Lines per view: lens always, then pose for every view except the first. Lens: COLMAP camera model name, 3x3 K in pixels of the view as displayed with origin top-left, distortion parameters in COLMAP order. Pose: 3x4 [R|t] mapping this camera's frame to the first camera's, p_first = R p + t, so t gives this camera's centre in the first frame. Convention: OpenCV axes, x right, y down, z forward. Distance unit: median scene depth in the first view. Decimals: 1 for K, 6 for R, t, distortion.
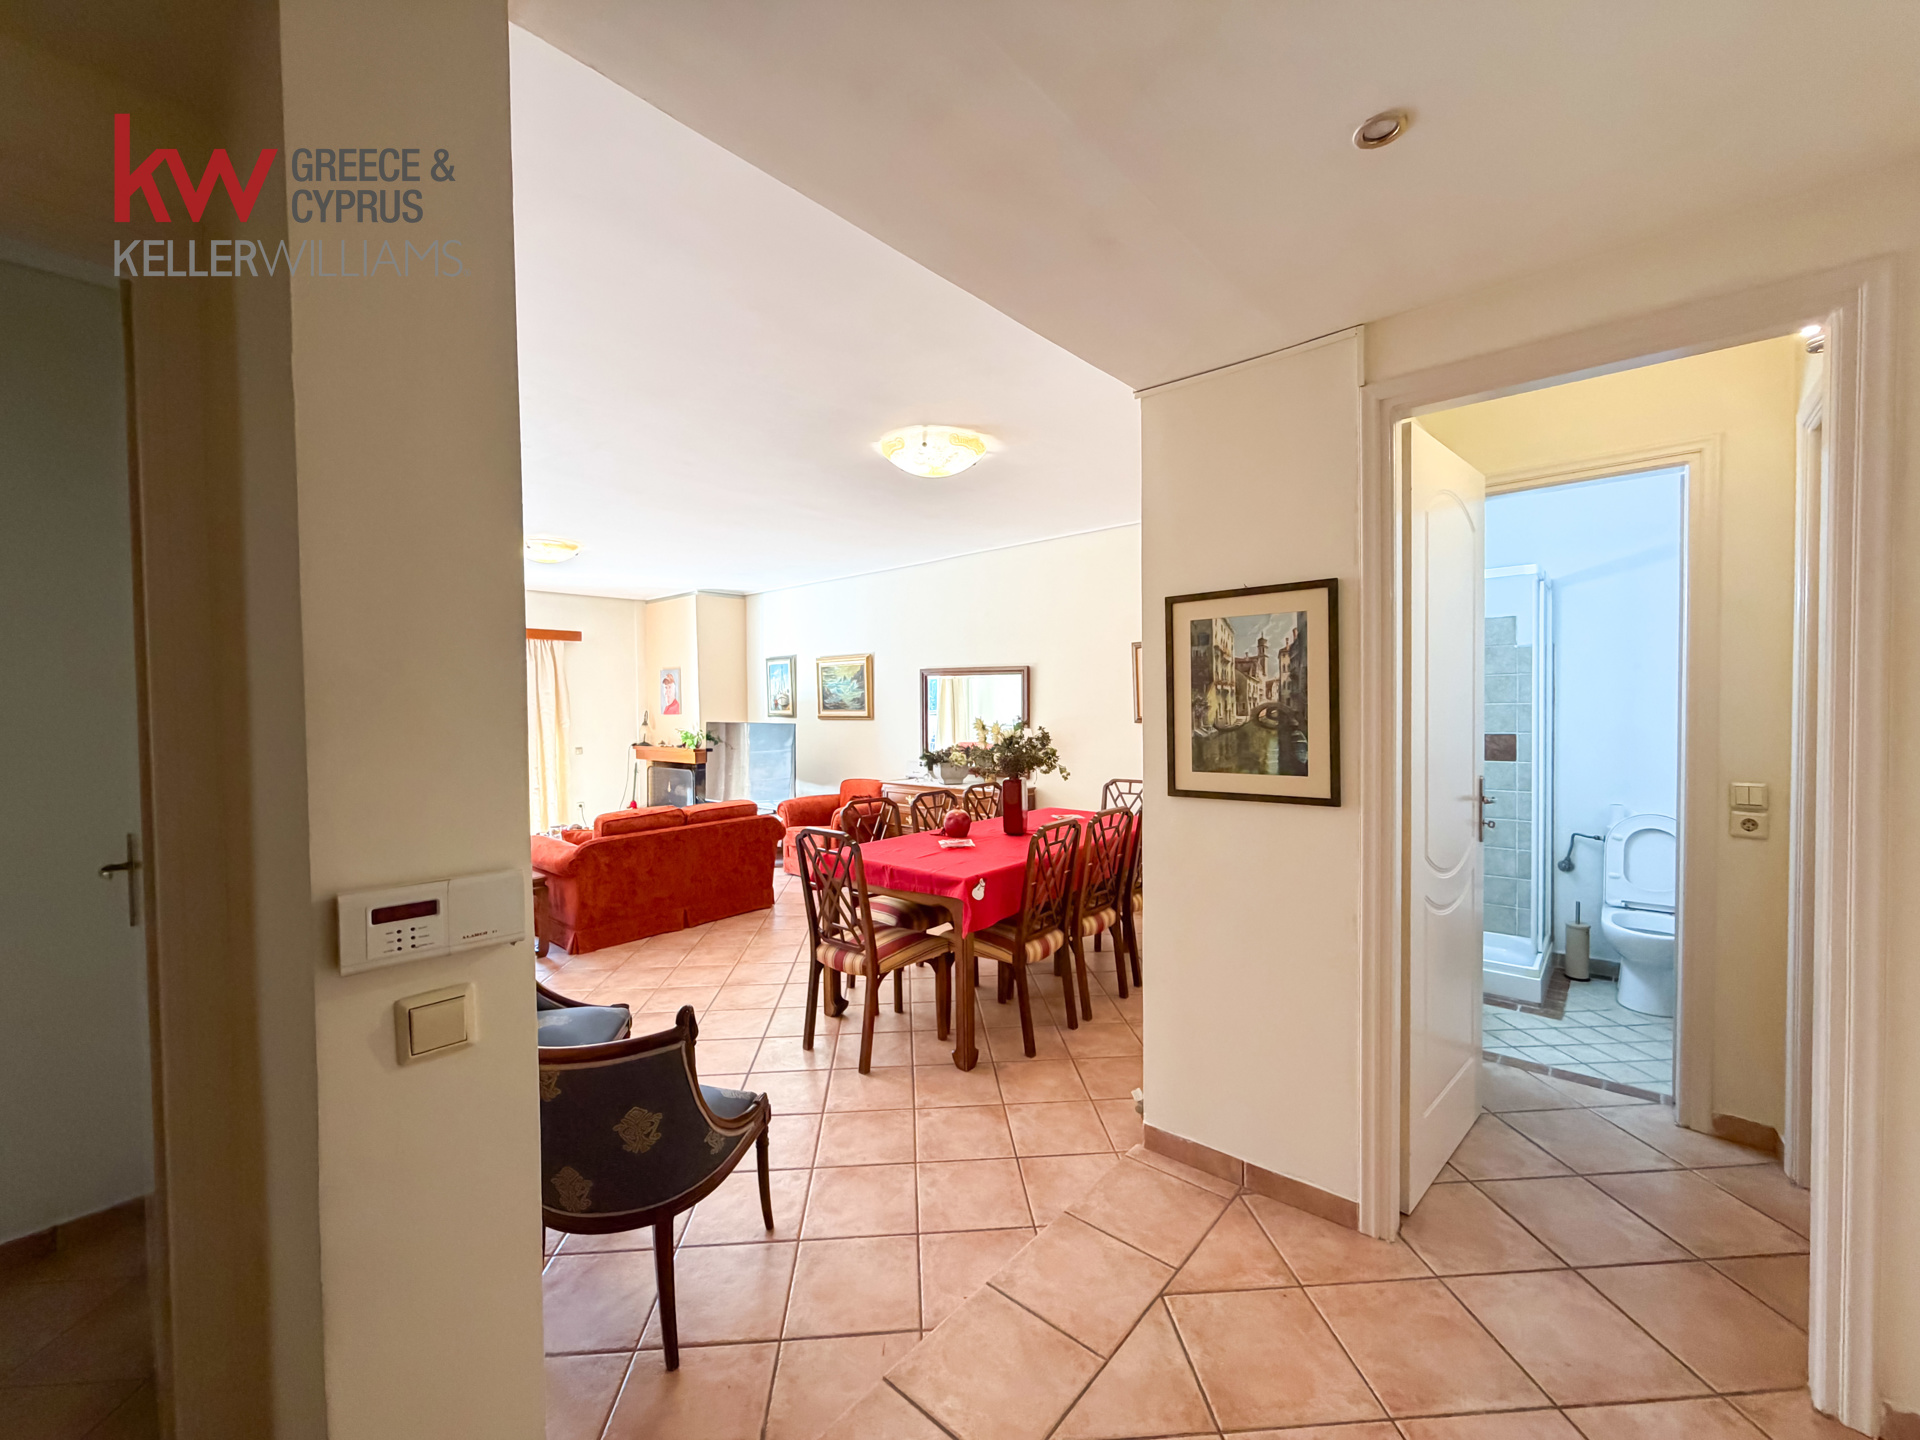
lens RADIAL K [[768.2, 0, 949.0], [0, 768.2, 722.5], [0, 0, 1]] dist [-0.000319, 0.000326]
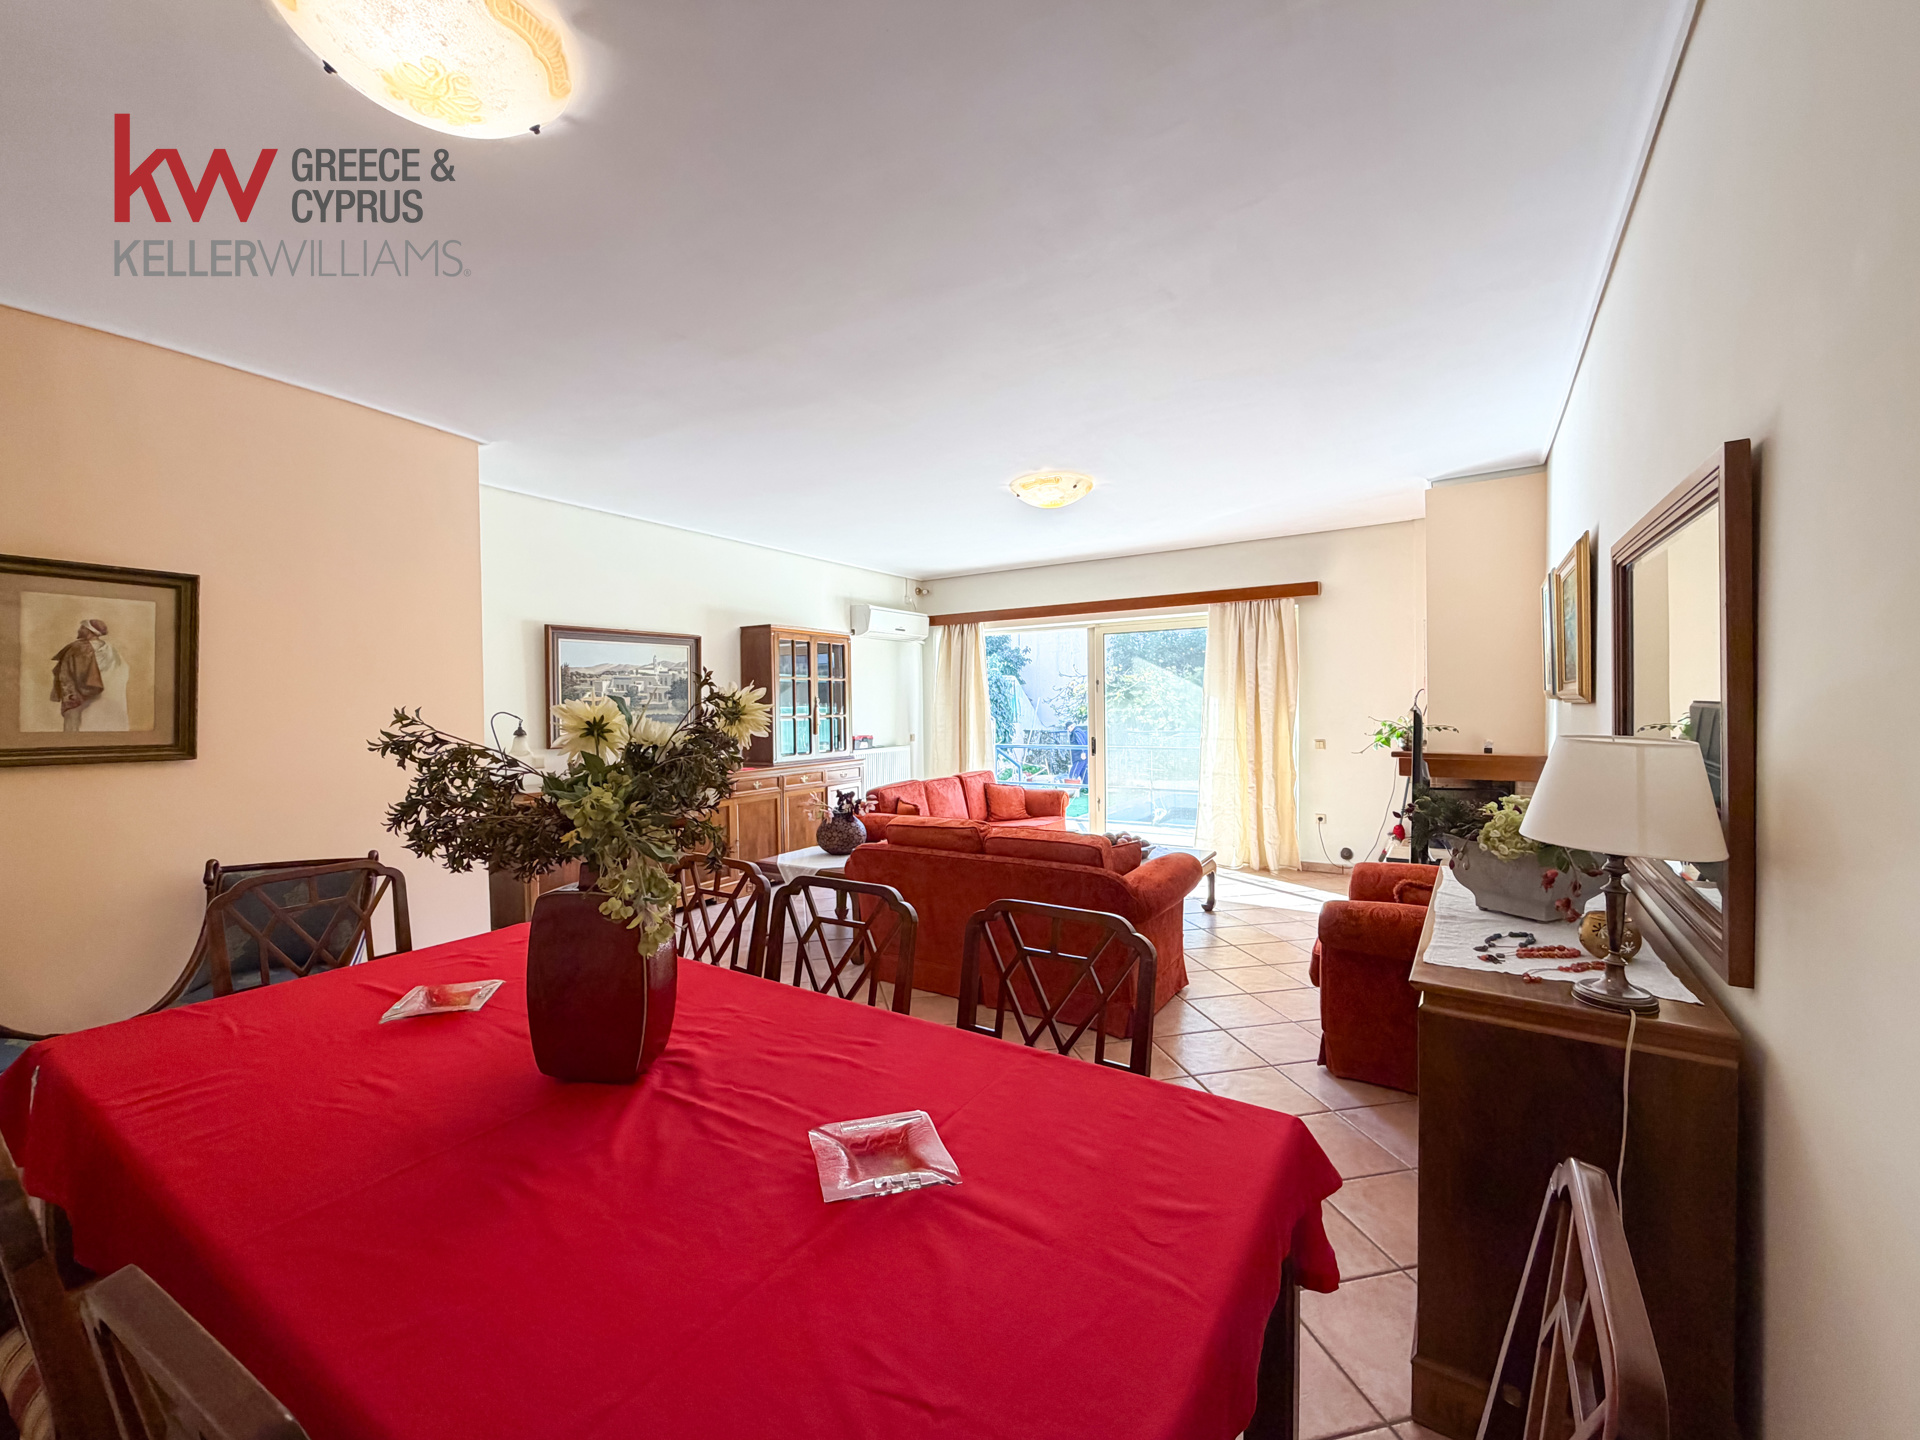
lens RADIAL K [[776.3, 0, 953.7], [0, 776.3, 721.6], [0, 0, 1]] dist [-0.001909, -0.000186]
pose [[0.149111, 0.028115, -0.988421, 0.234073], [-0.011950, 0.999574, 0.026630, -0.000954], [0.988748, 0.007841, 0.149383, 0.622575]]
